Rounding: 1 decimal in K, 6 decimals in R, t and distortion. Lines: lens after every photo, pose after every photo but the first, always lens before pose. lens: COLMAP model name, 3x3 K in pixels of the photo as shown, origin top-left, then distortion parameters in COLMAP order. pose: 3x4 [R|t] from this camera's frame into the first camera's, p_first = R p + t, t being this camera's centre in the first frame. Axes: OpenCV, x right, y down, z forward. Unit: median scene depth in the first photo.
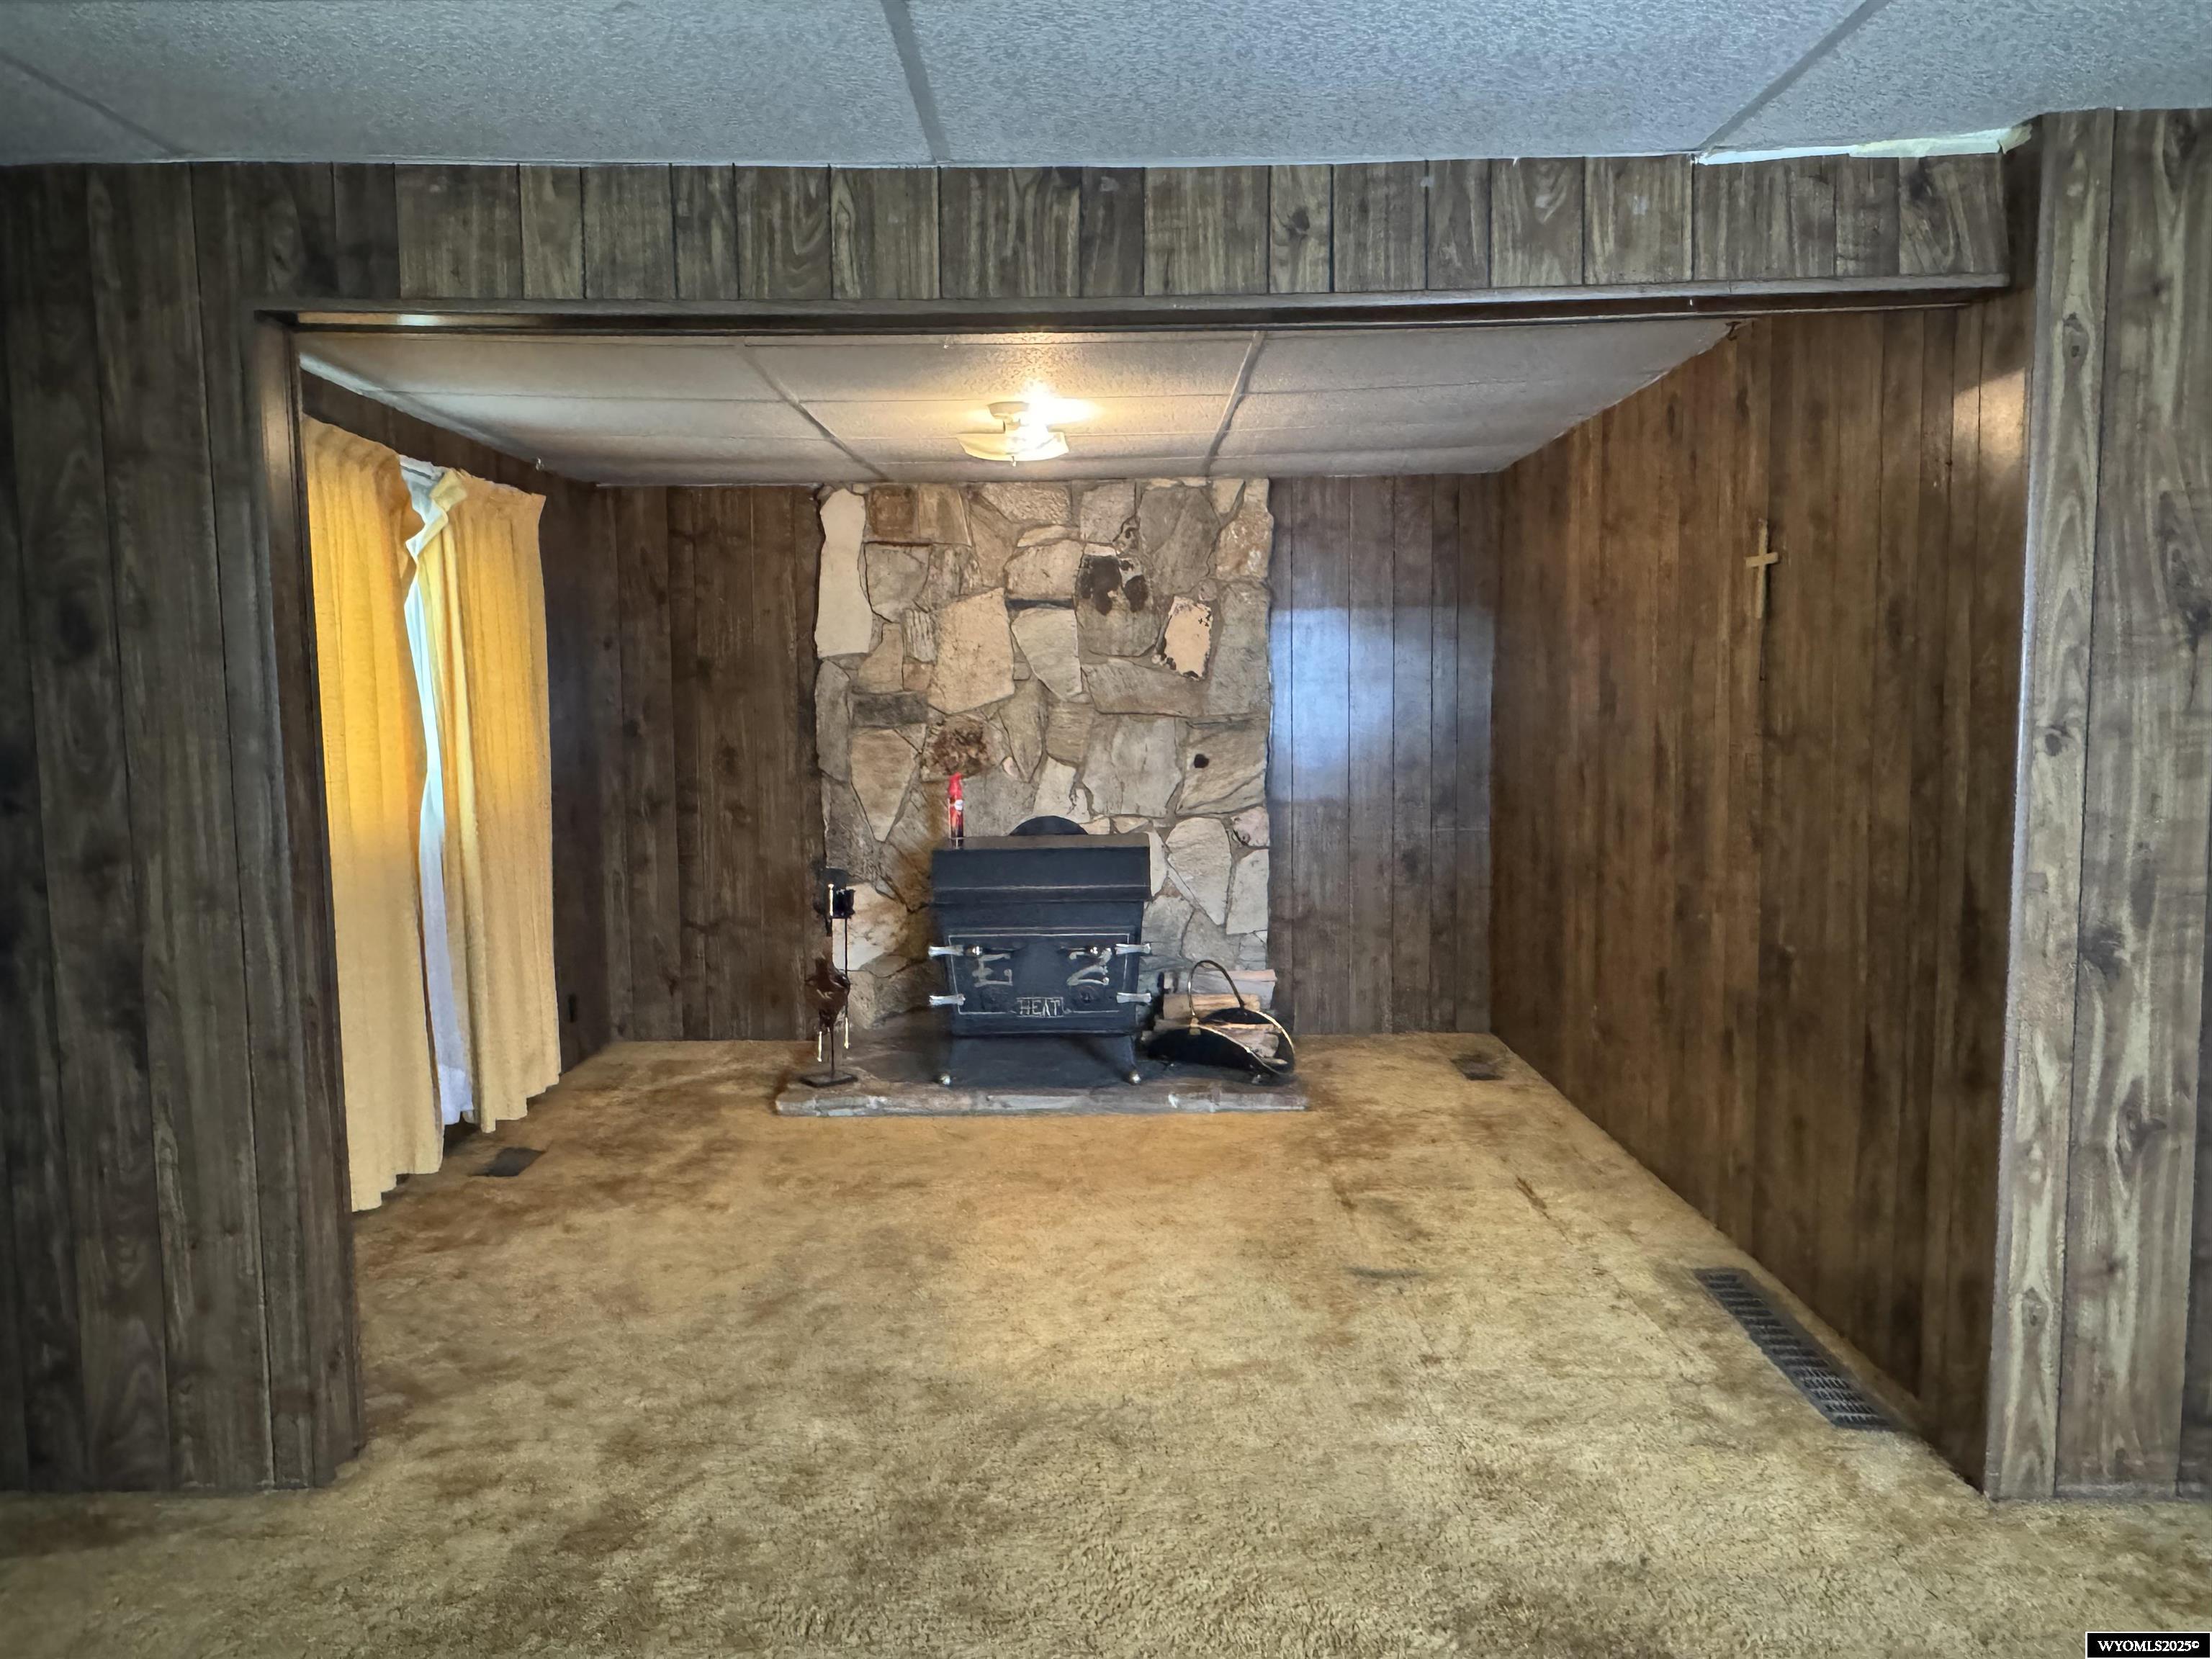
lens RADIAL K [[1504.5, 0, 1089.9], [0, 1504.5, 838.7], [0, 0, 1]] dist [-0.000173, -0.002302]
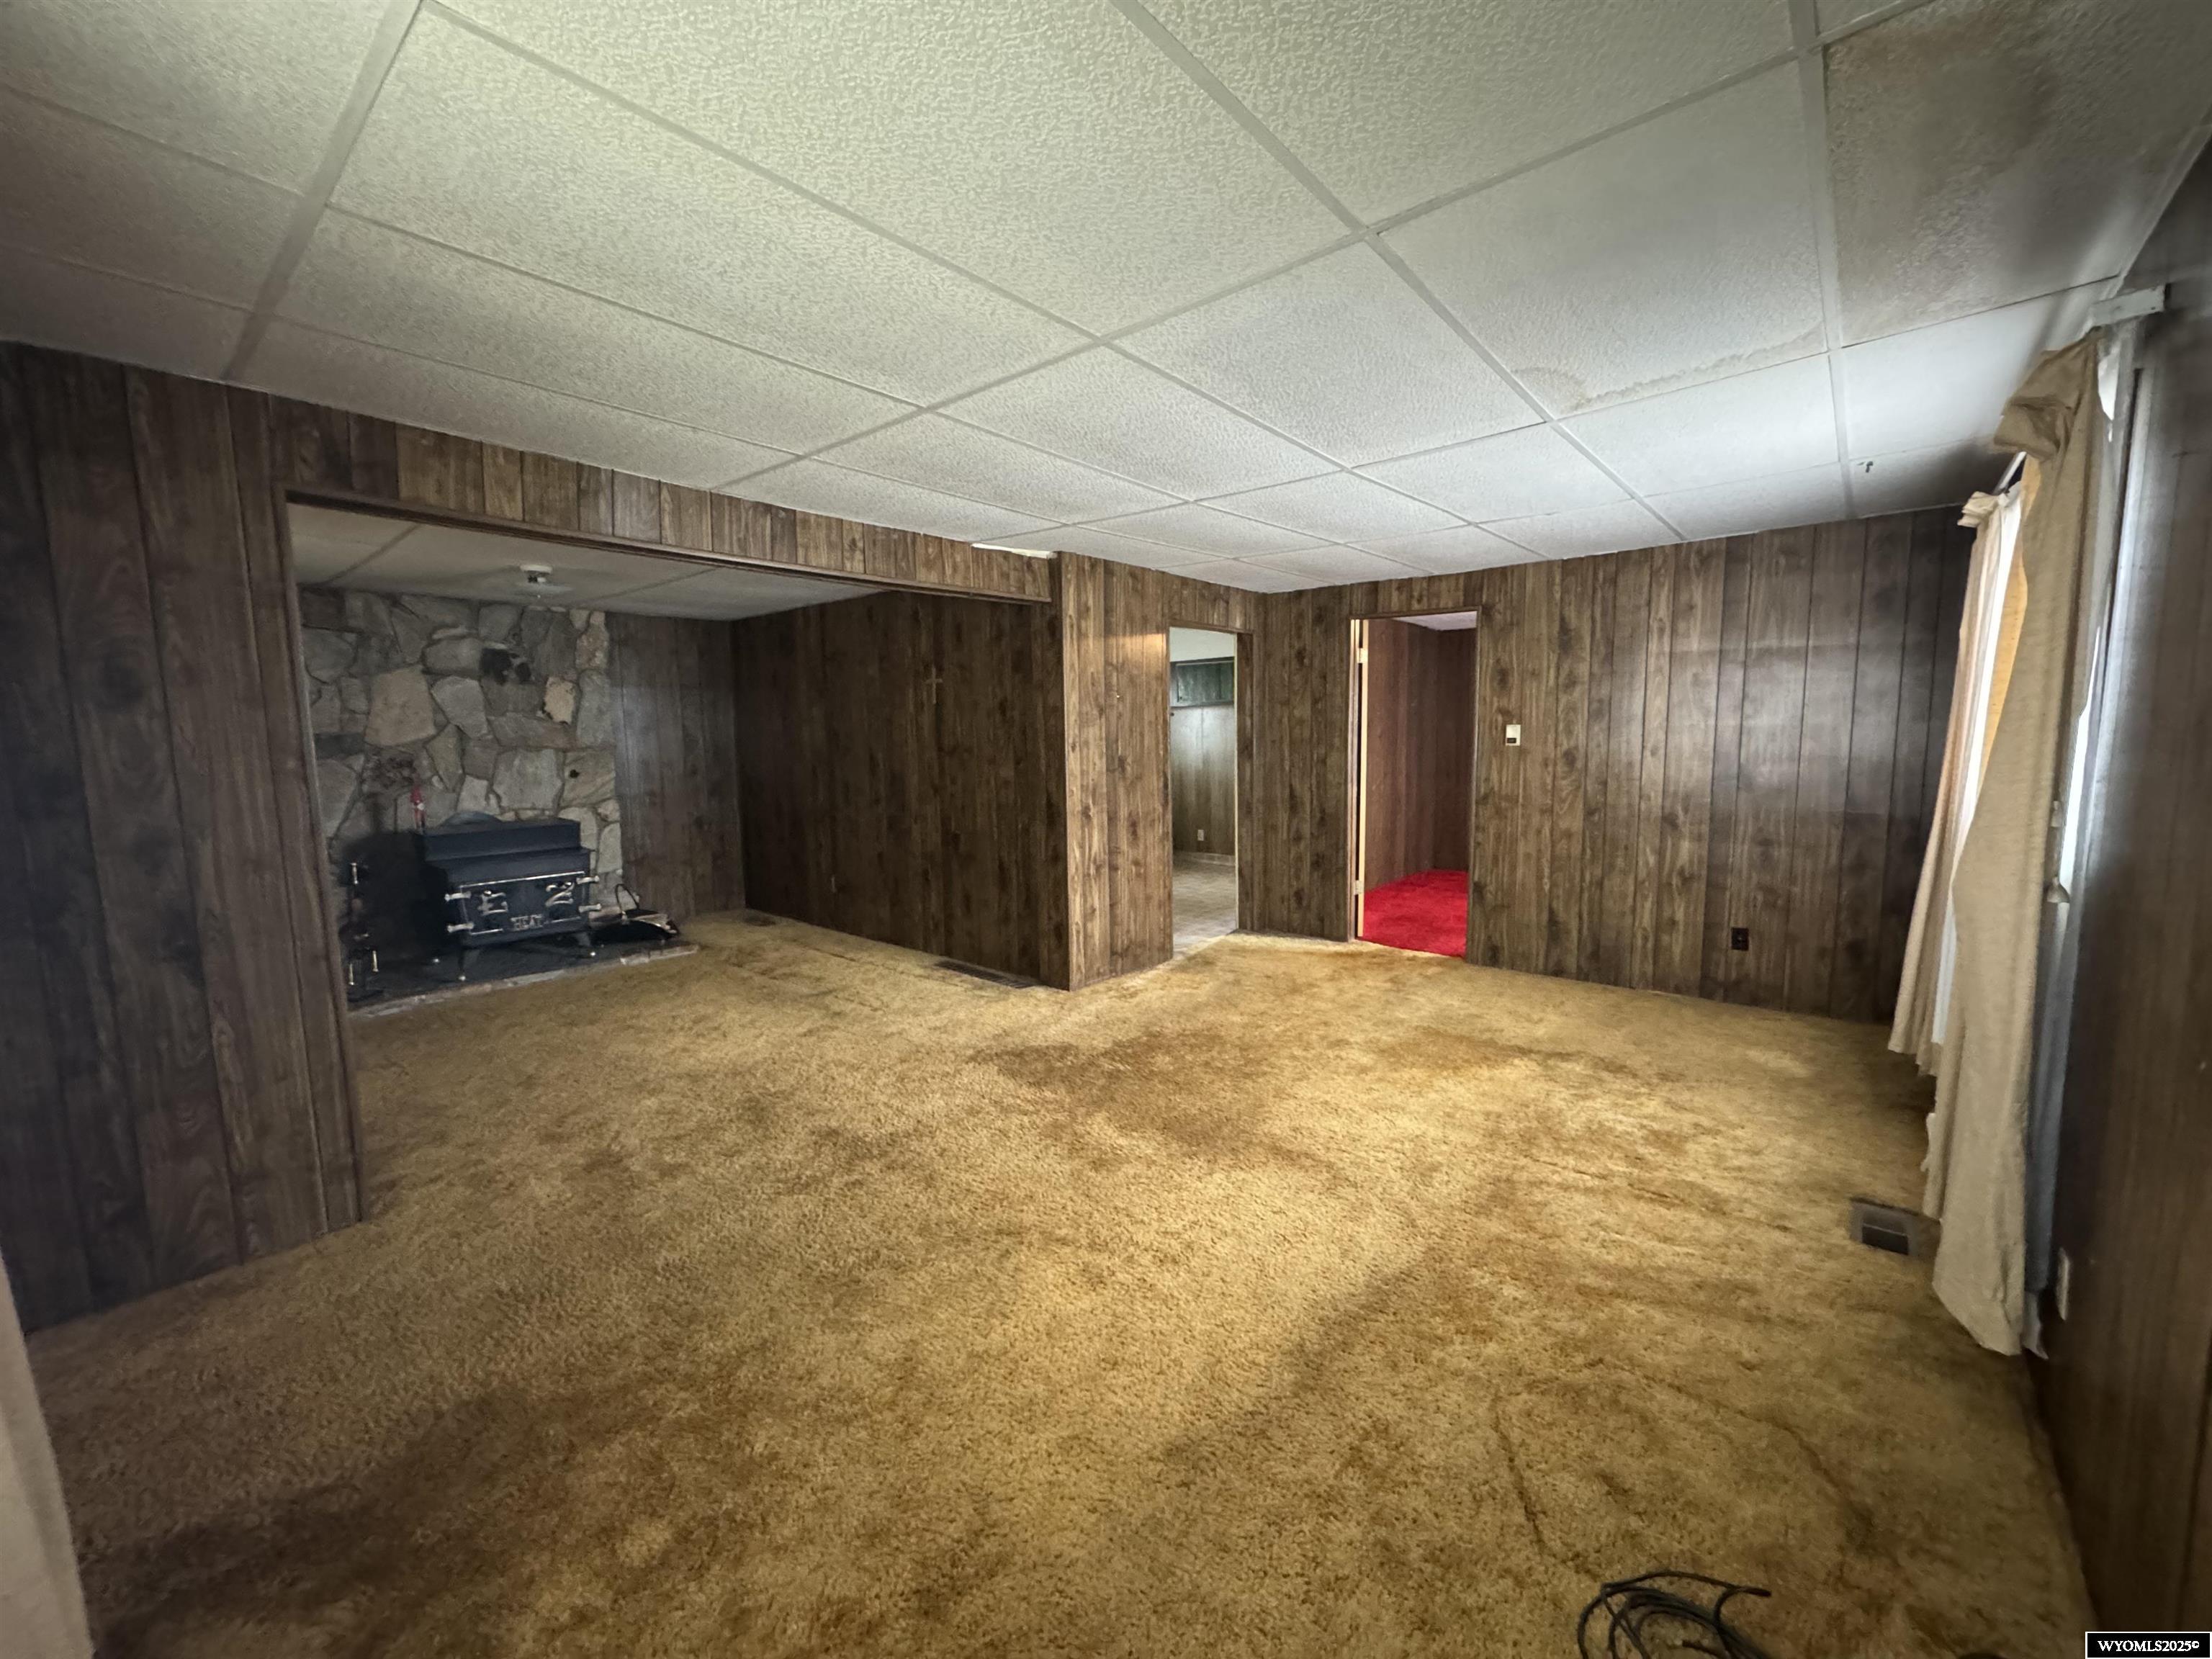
lens RADIAL K [[881.6, 0, 1106.3], [0, 881.6, 832.3], [0, 0, 1]] dist [-0.003375, 0.000845]
pose [[0.643796, -0.083731, 0.760602, -0.712258], [0.074096, 0.996146, 0.046944, 0.029465], [-0.761601, 0.026135, 0.647519, -0.244940]]
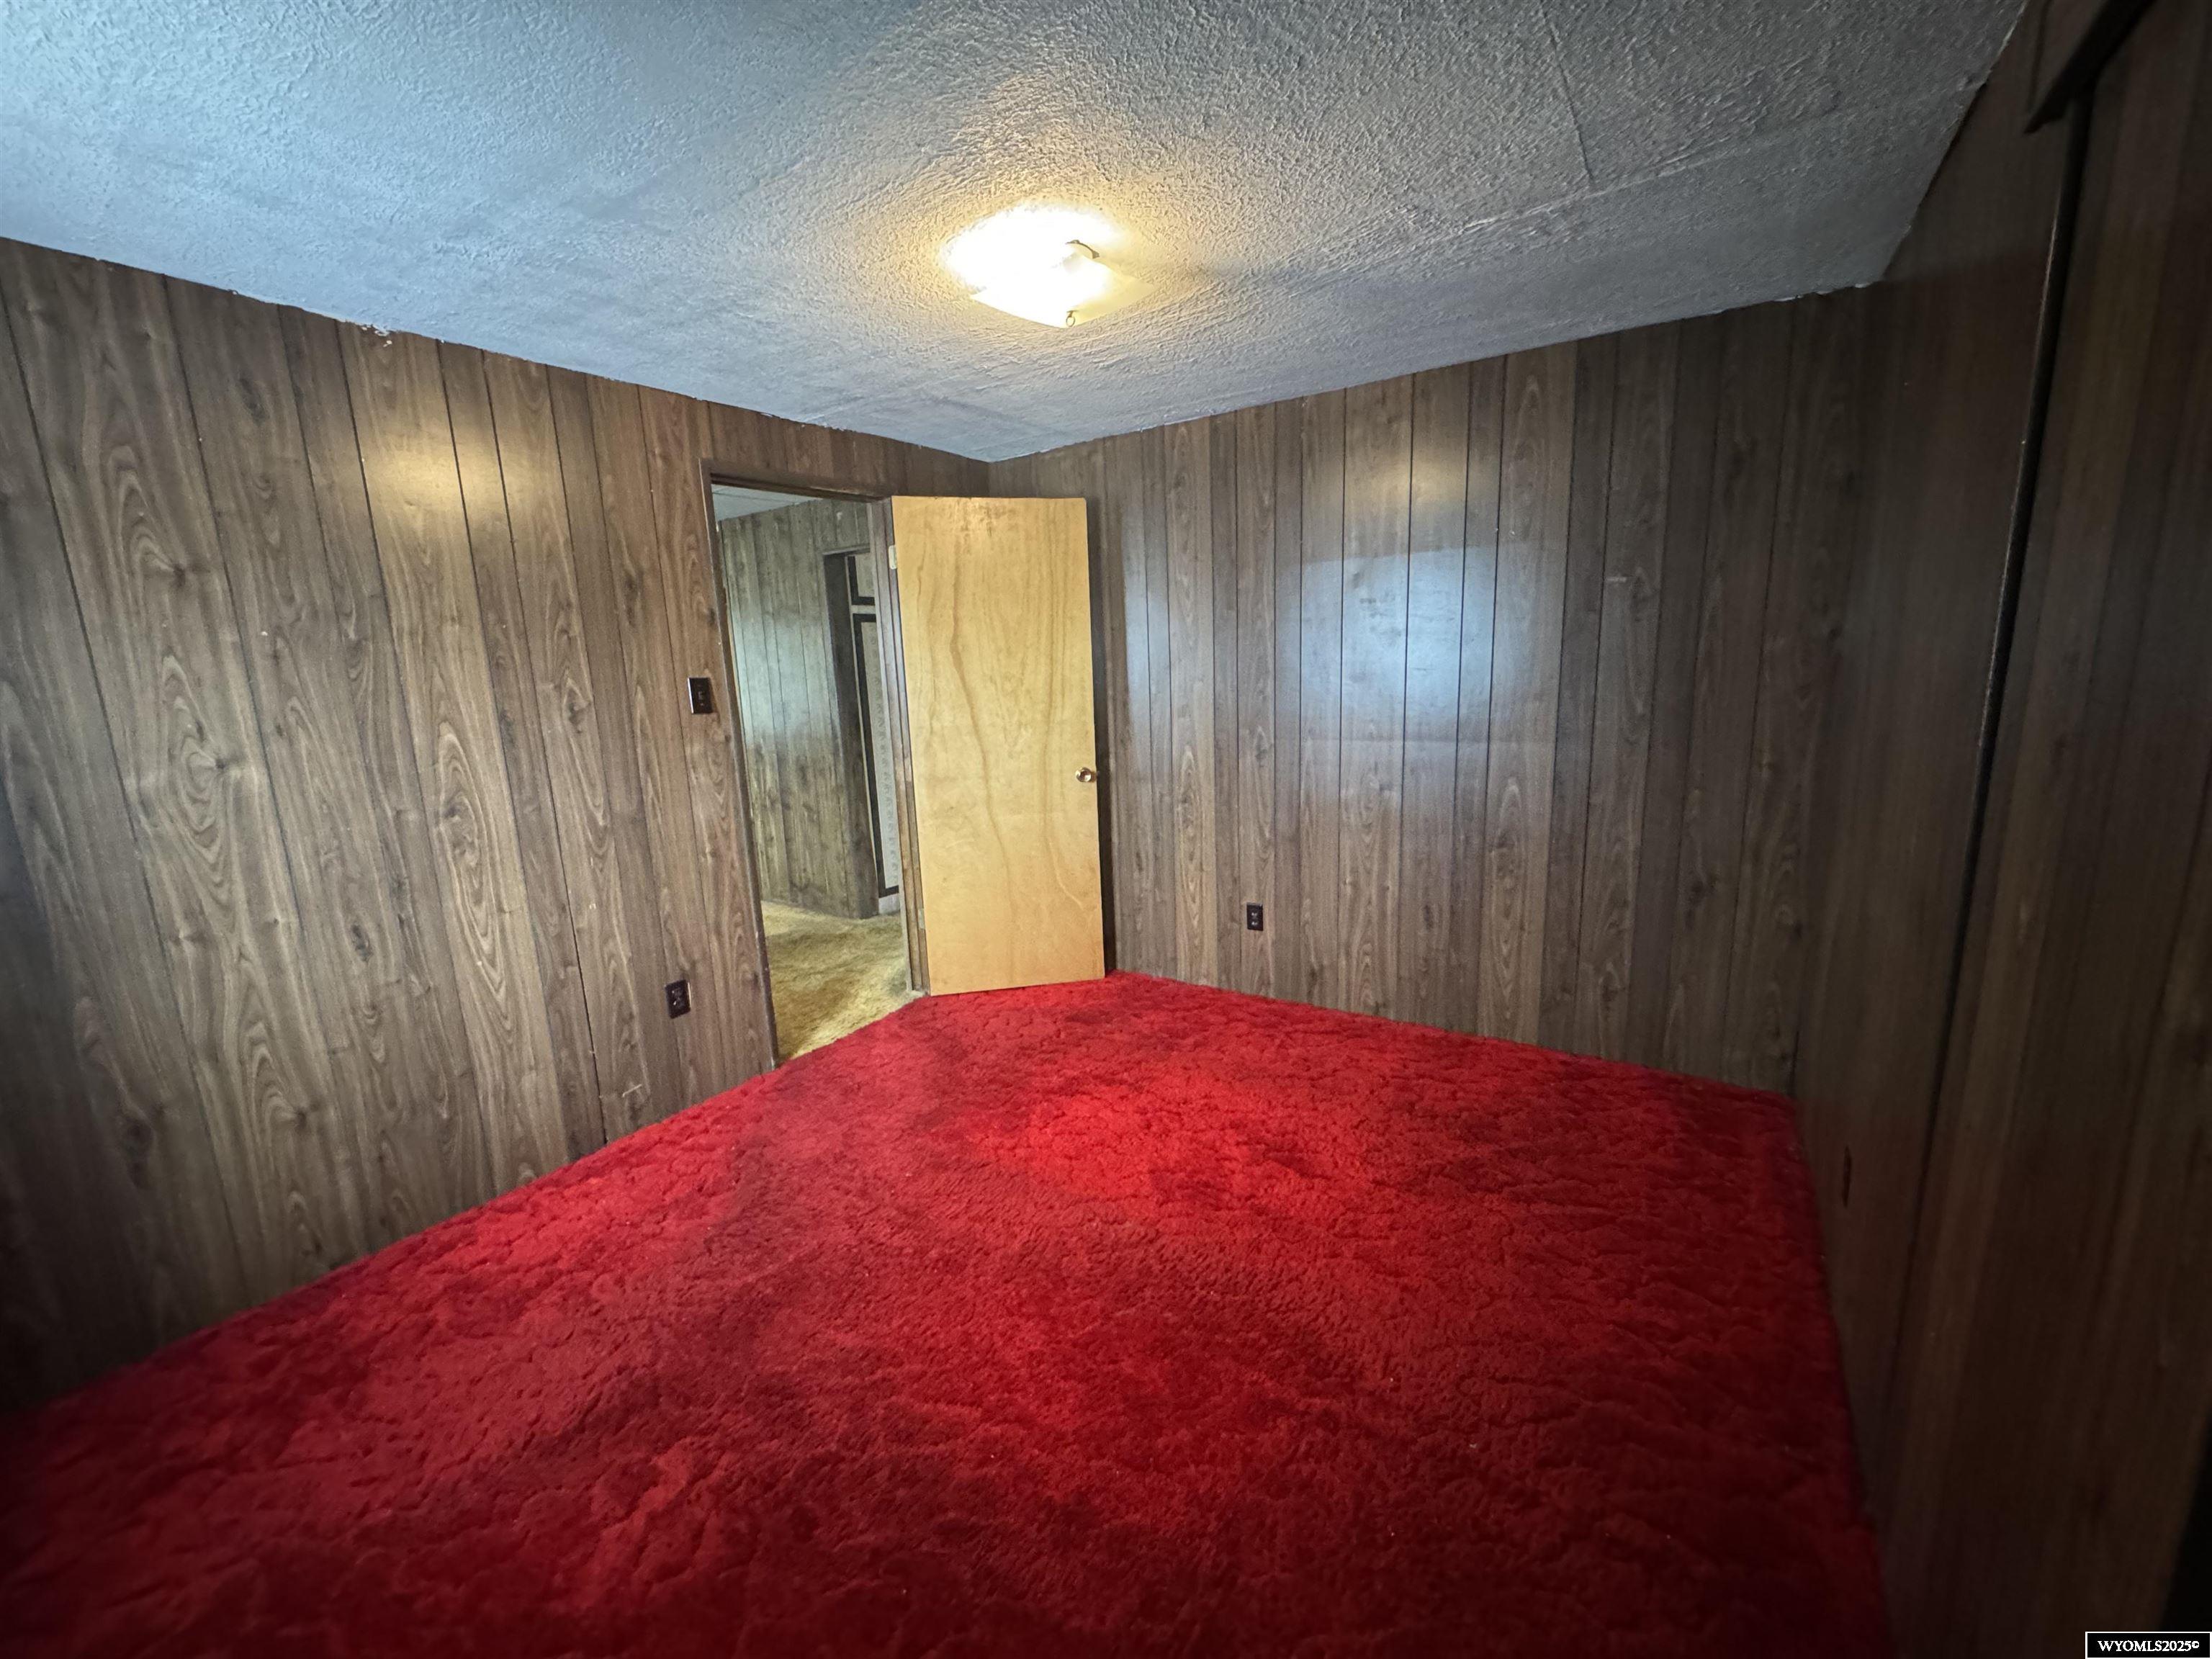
lens RADIAL K [[881.6, 0, 1112.5], [0, 881.6, 830.5], [0, 0, 1]] dist [-0.003375, 0.000845]
pose [[0.839295, 0.087539, -0.536582, 2.449689], [-0.024922, 0.992109, 0.122873, -0.015937], [0.543105, -0.089754, 0.834854, -0.316949]]
